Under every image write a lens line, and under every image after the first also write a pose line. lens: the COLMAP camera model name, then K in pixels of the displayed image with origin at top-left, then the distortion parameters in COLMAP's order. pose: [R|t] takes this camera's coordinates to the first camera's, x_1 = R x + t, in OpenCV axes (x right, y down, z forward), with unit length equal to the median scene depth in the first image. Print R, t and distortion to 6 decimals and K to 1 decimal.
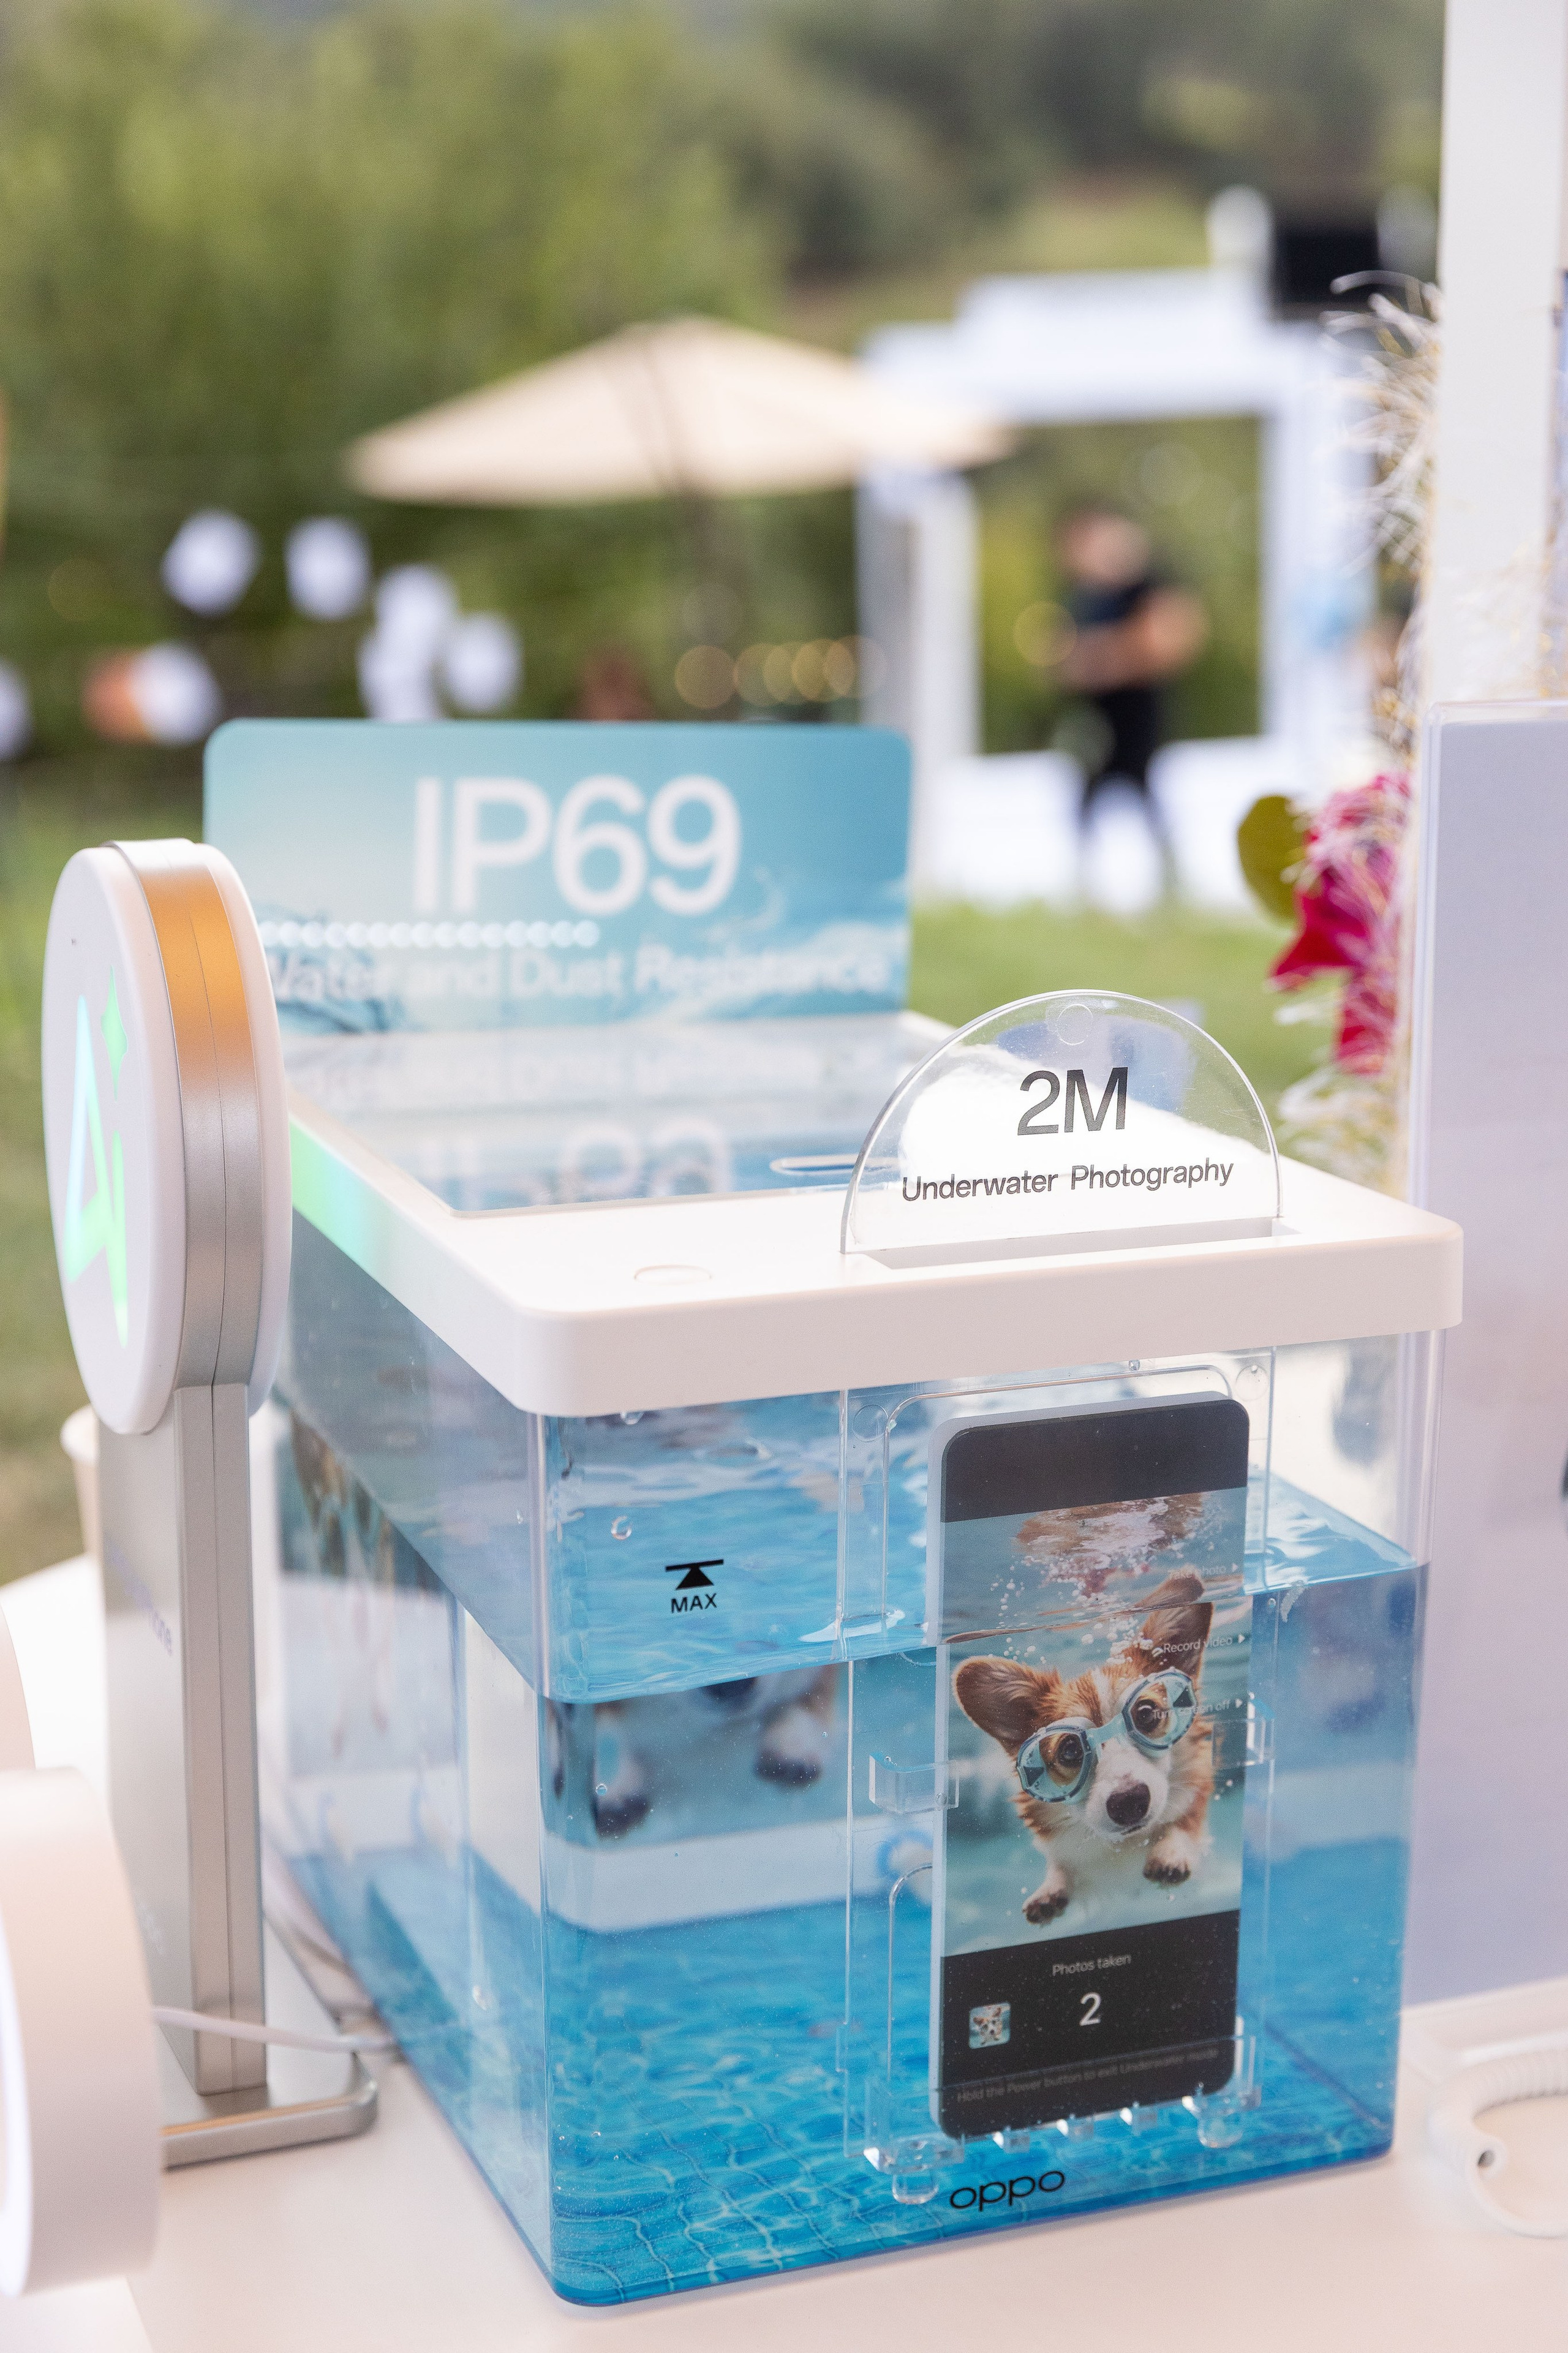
lens RADIAL K [[3634.2, 0, 784.0], [0, 3634.2, 1176.5], [0, 0, 1]] dist [0.038436, 0.063120]
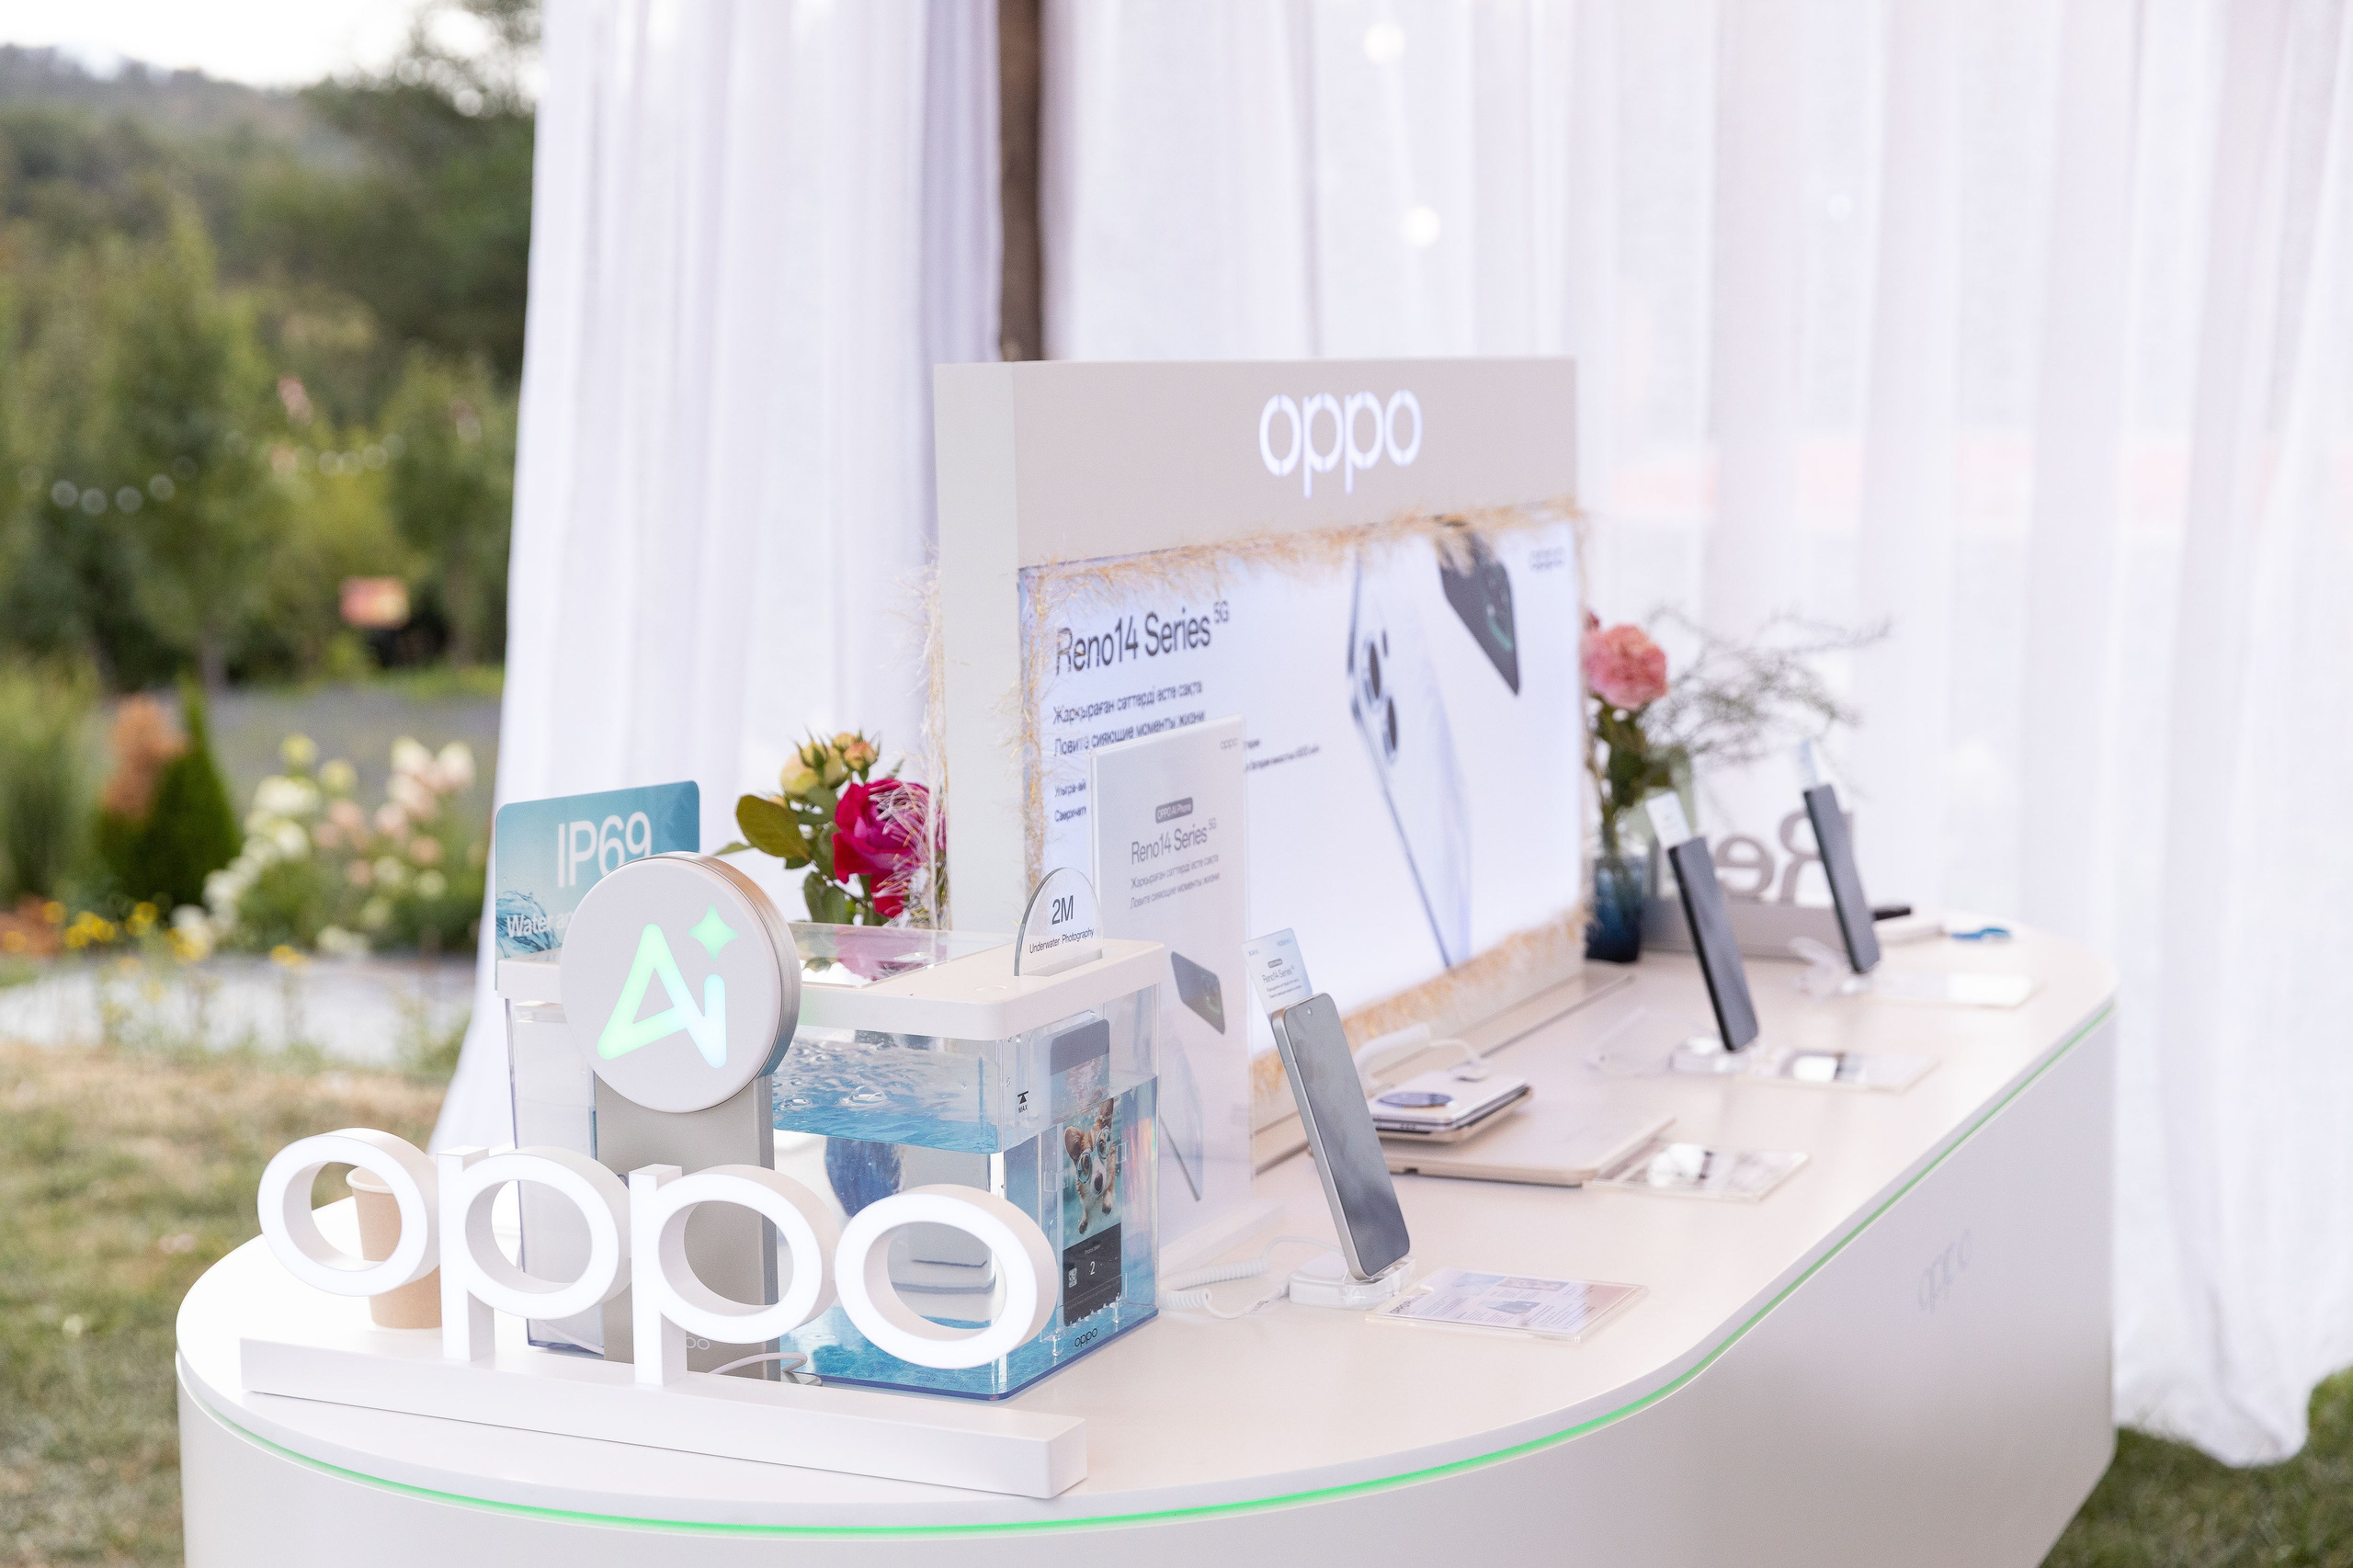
lens RADIAL K [[3634.5, 0, 1176.5], [0, 3634.5, 784.0], [0, 0, 1]] dist [0.038436, 0.063120]
pose [[0.717212, -0.086753, 0.691434, -1.599872], [0.157188, 0.986789, -0.039237, 0.005425], [-0.678895, 0.136826, 0.721374, -0.911435]]
